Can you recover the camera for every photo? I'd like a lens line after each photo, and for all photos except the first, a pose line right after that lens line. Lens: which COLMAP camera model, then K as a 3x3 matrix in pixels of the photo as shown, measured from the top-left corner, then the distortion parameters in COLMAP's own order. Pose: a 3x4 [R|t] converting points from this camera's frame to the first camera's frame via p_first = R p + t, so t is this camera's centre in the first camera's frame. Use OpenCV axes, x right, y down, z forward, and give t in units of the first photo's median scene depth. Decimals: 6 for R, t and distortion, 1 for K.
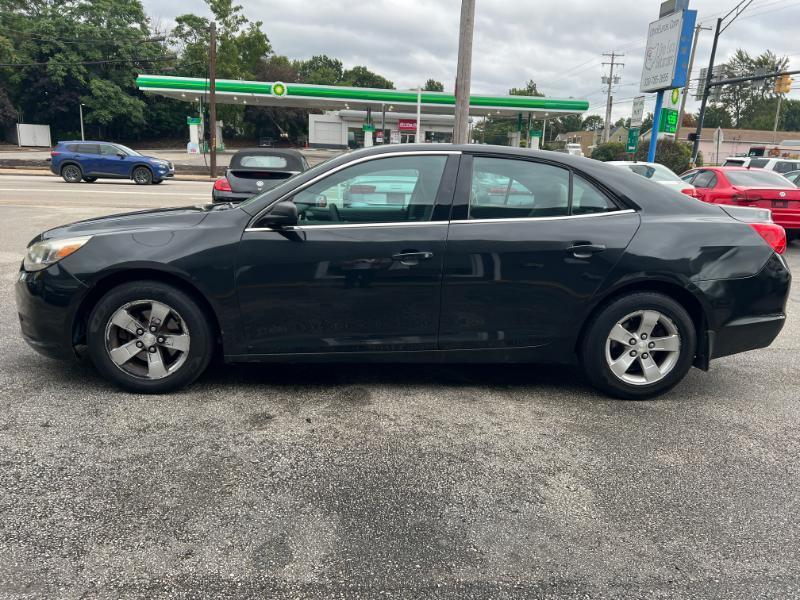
lens RADIAL K [[599.9, 0, 402.1], [0, 599.9, 301.5], [0, 0, 1]] dist [0.049829, -0.057604]
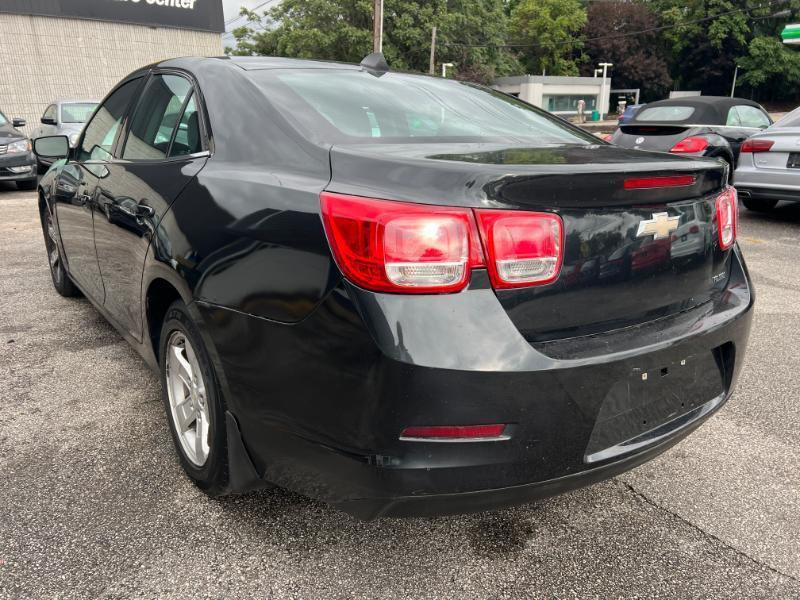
lens RADIAL K [[599.6, 0, 400.9], [0, 599.6, 304.5], [0, 0, 1]] dist [0.045231, -0.048977]
pose [[0.540331, 0.219765, -0.812247, 0.095530], [-0.174296, 0.973588, 0.147471, -0.012778], [0.823203, 0.061888, 0.564364, 0.084527]]
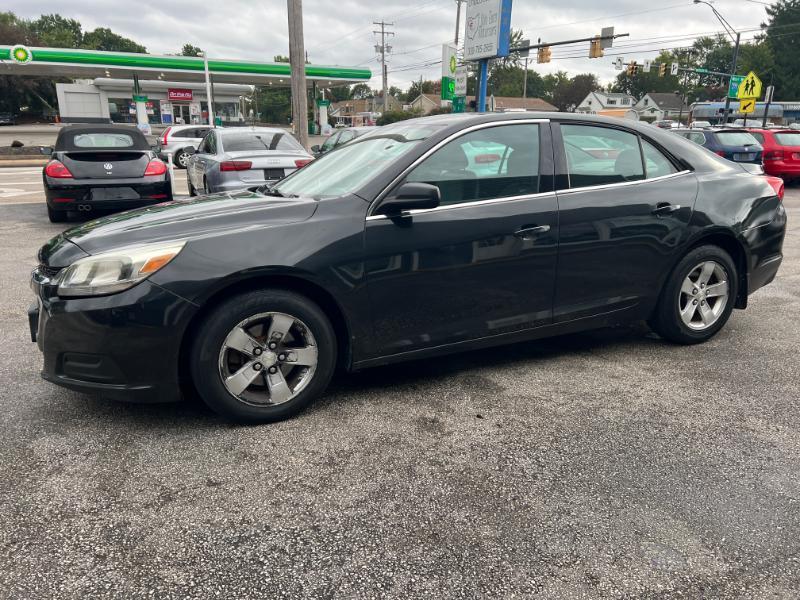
lens RADIAL K [[599.1, 0, 401.3], [0, 599.1, 310.3], [0, 0, 1]] dist [0.045883, -0.048222]
pose [[0.934013, -0.132253, 0.331858, -0.049101], [0.112282, 0.990552, 0.078741, -0.004637], [-0.339136, -0.036283, 0.940037, 0.015007]]
